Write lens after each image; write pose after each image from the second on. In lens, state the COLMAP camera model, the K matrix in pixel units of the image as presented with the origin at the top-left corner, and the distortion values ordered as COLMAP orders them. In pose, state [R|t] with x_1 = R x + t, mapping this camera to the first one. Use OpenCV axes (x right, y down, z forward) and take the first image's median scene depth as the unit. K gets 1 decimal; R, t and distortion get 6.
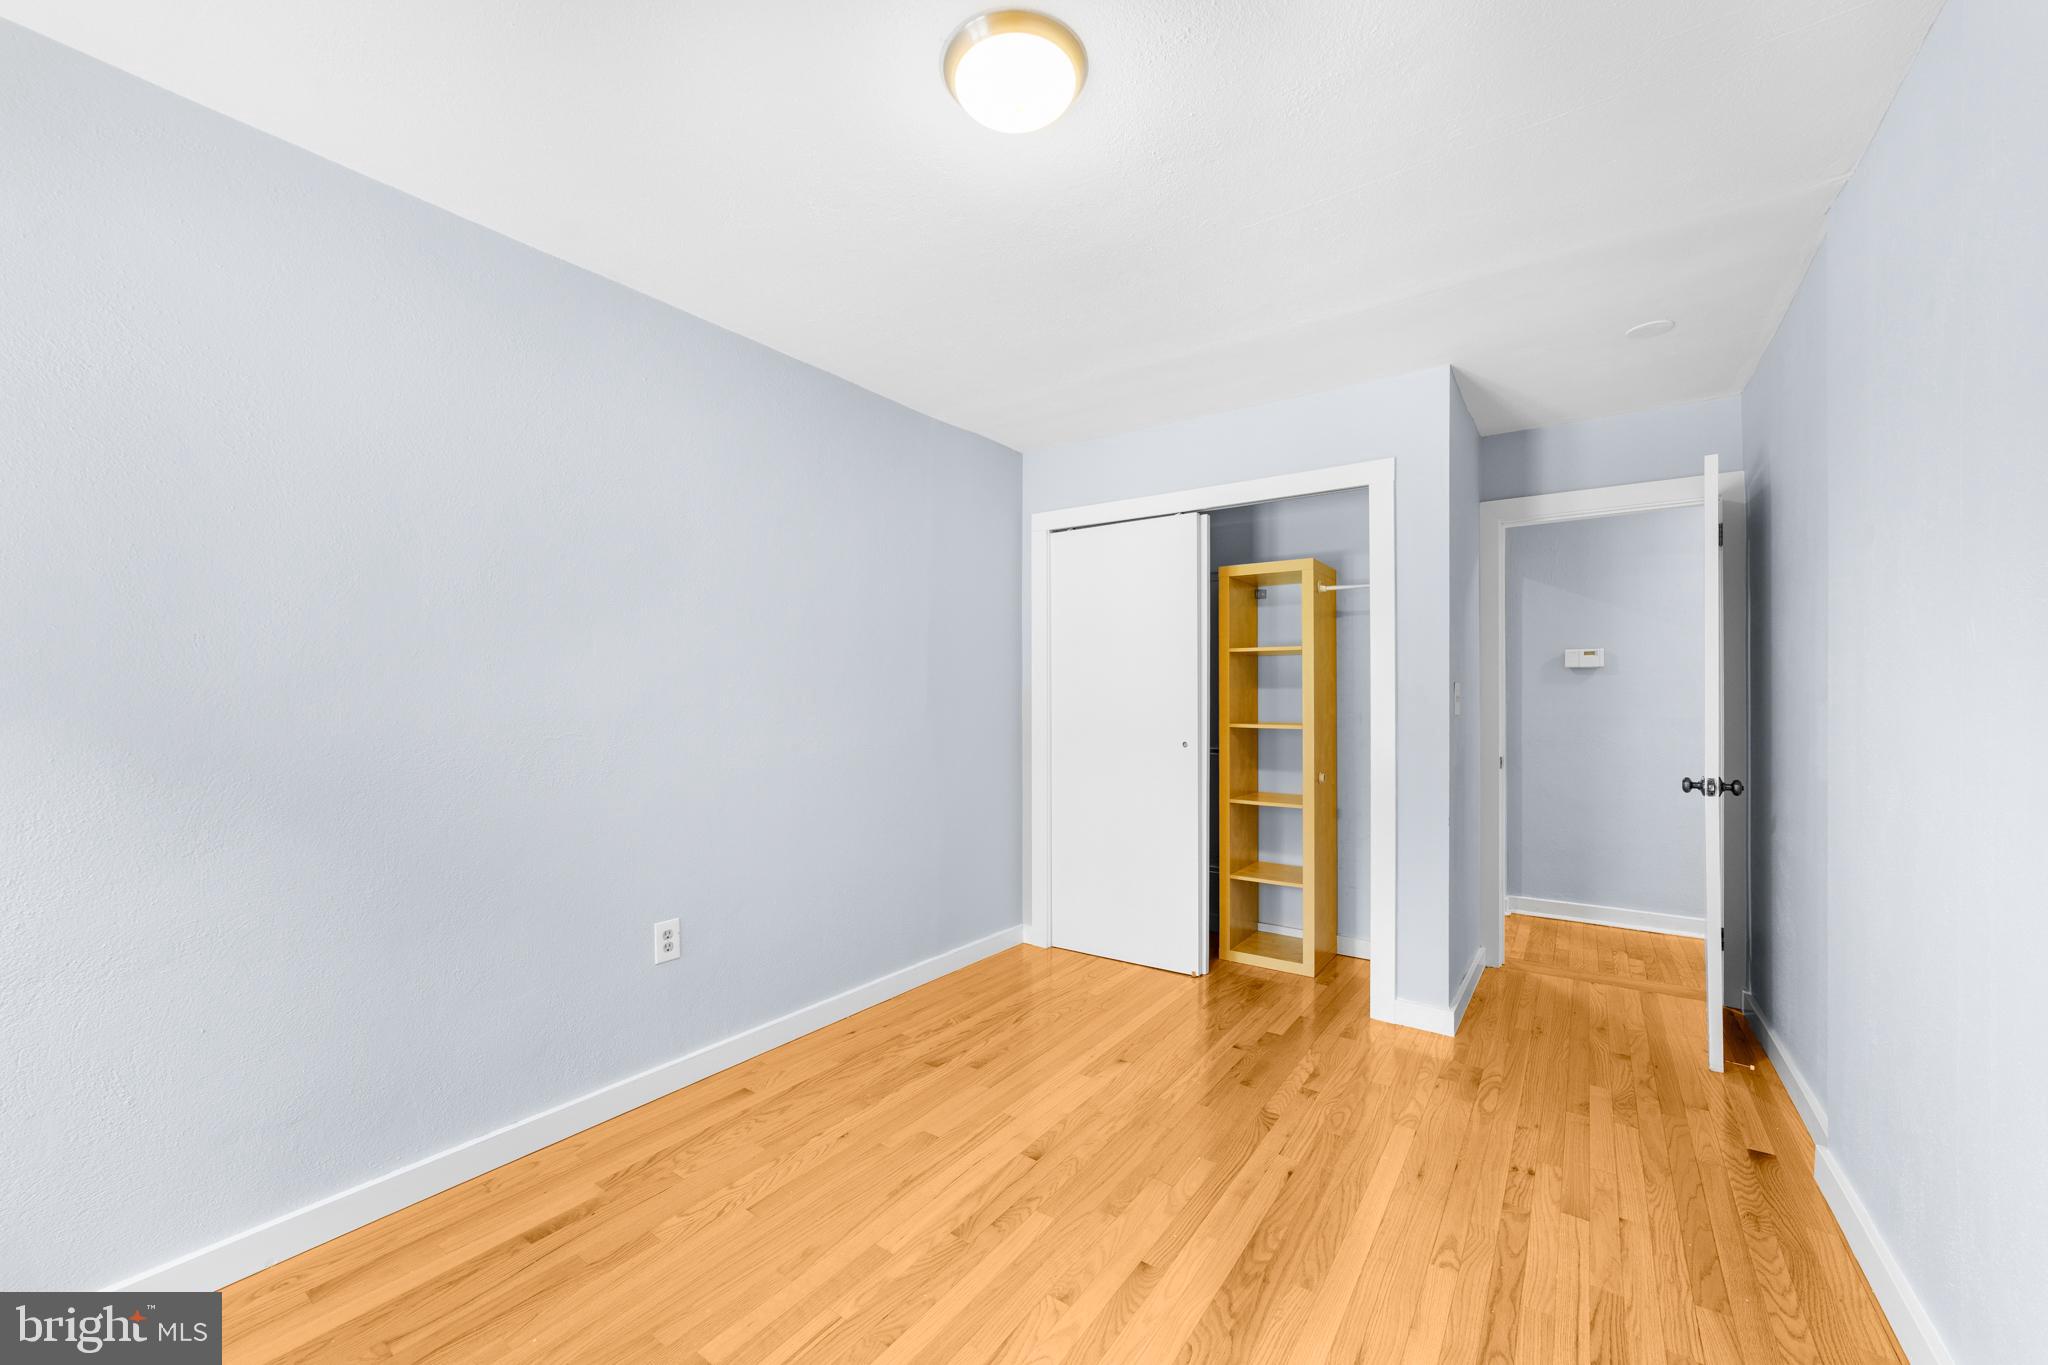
lens RADIAL K [[793.6, 0, 1027.1], [0, 793.6, 693.5], [0, 0, 1]] dist [-0.001138, 0.001327]
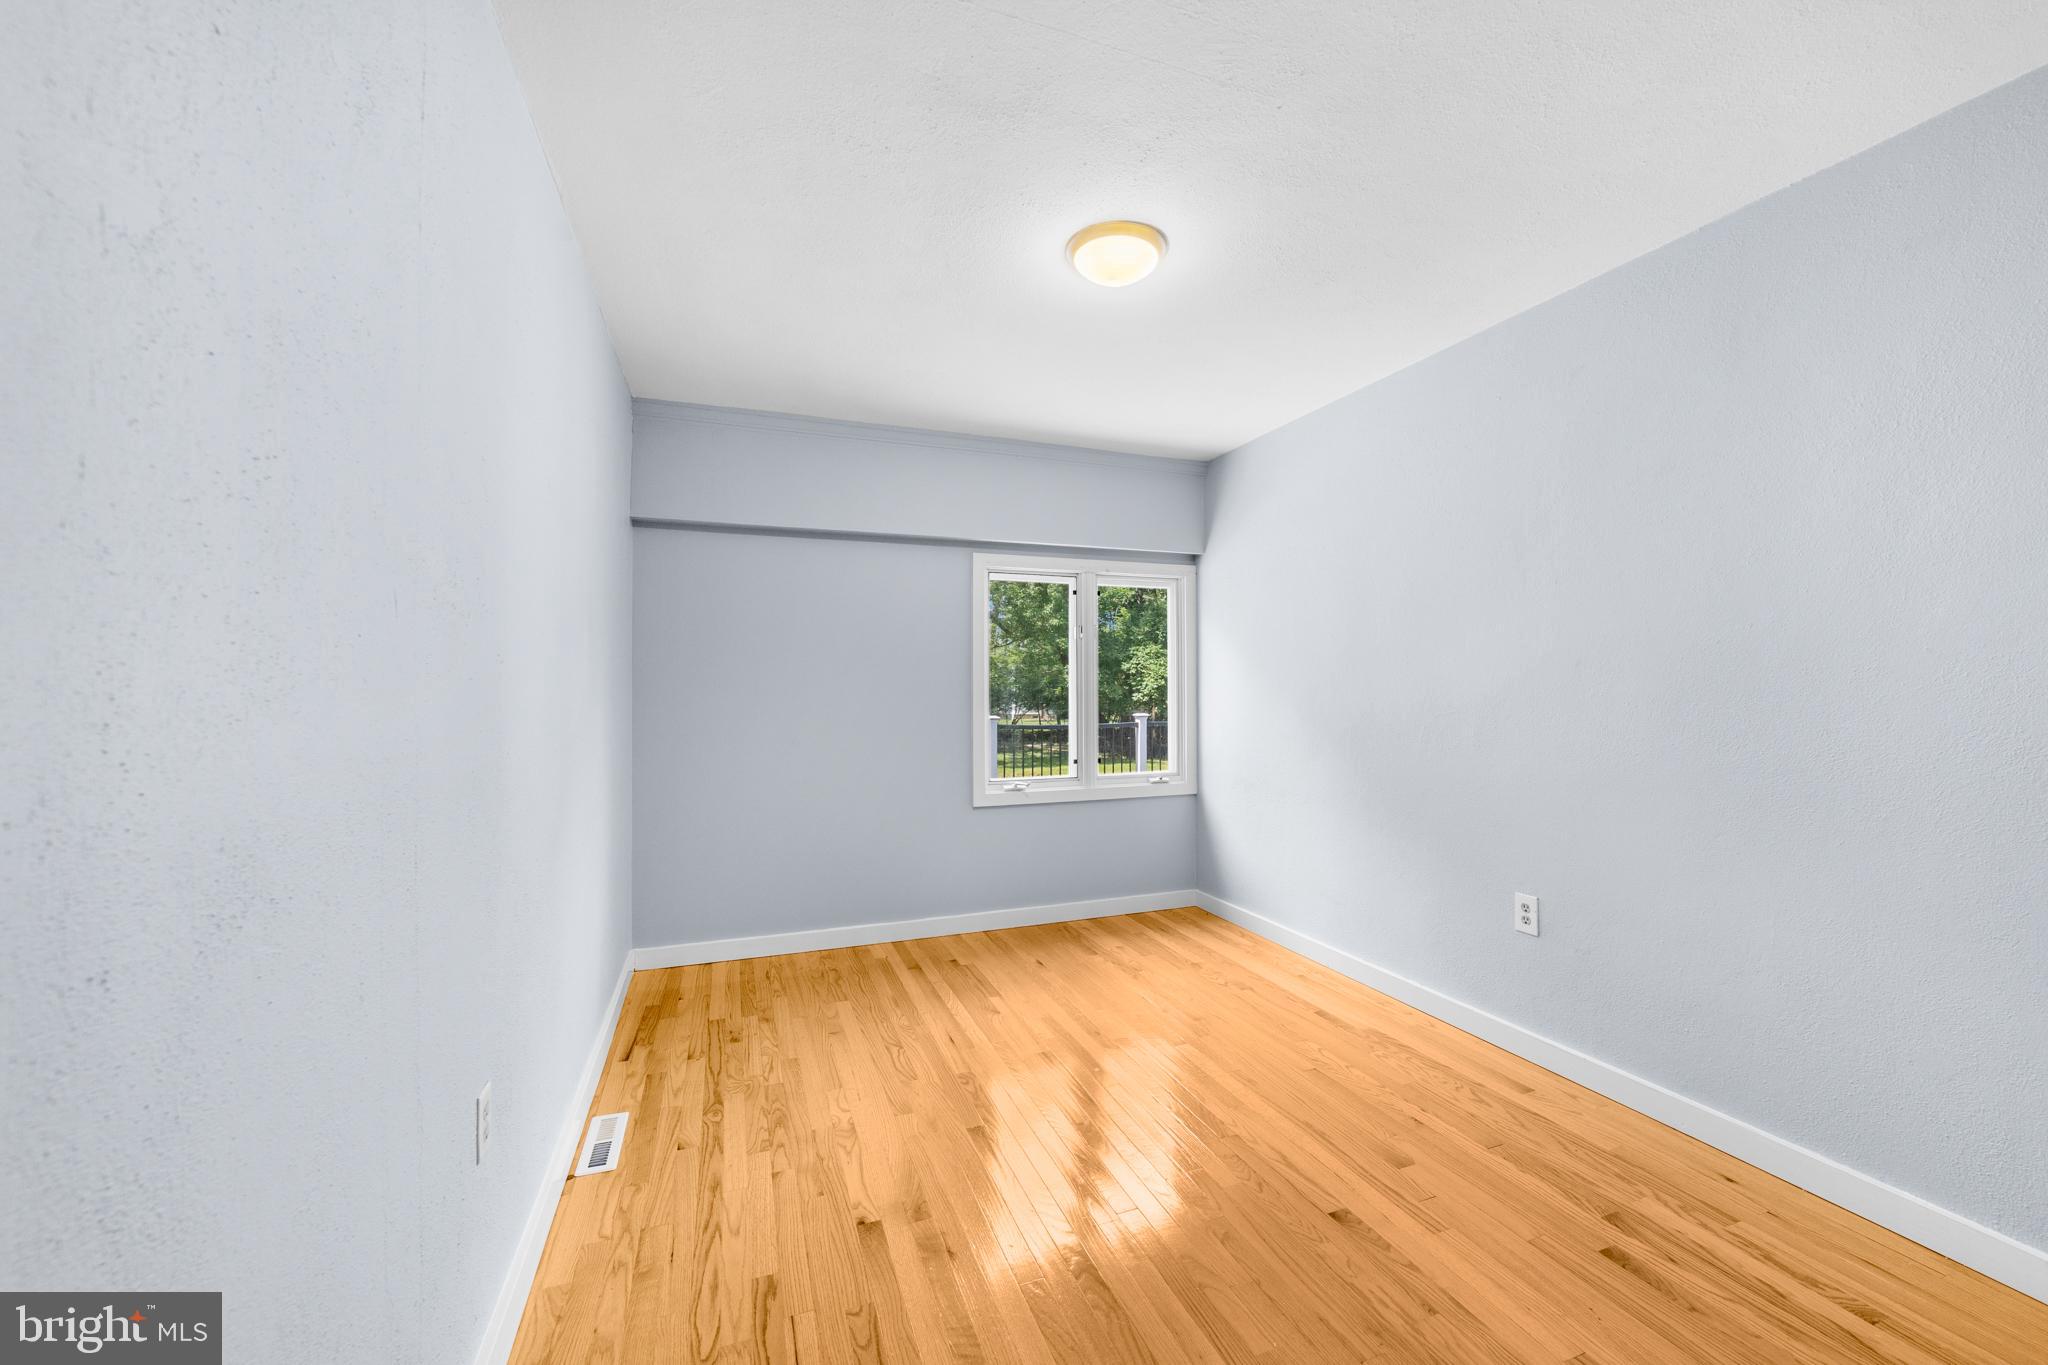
lens RADIAL K [[793.6, 0, 1025.8], [0, 793.6, 684.4], [0, 0, 1]] dist [-0.001138, 0.001327]
pose [[-0.562158, 0.001052, -0.827029, 0.788376], [0.011021, 0.999920, -0.006220, 0.007136], [0.826957, -0.012611, -0.562124, 1.048093]]
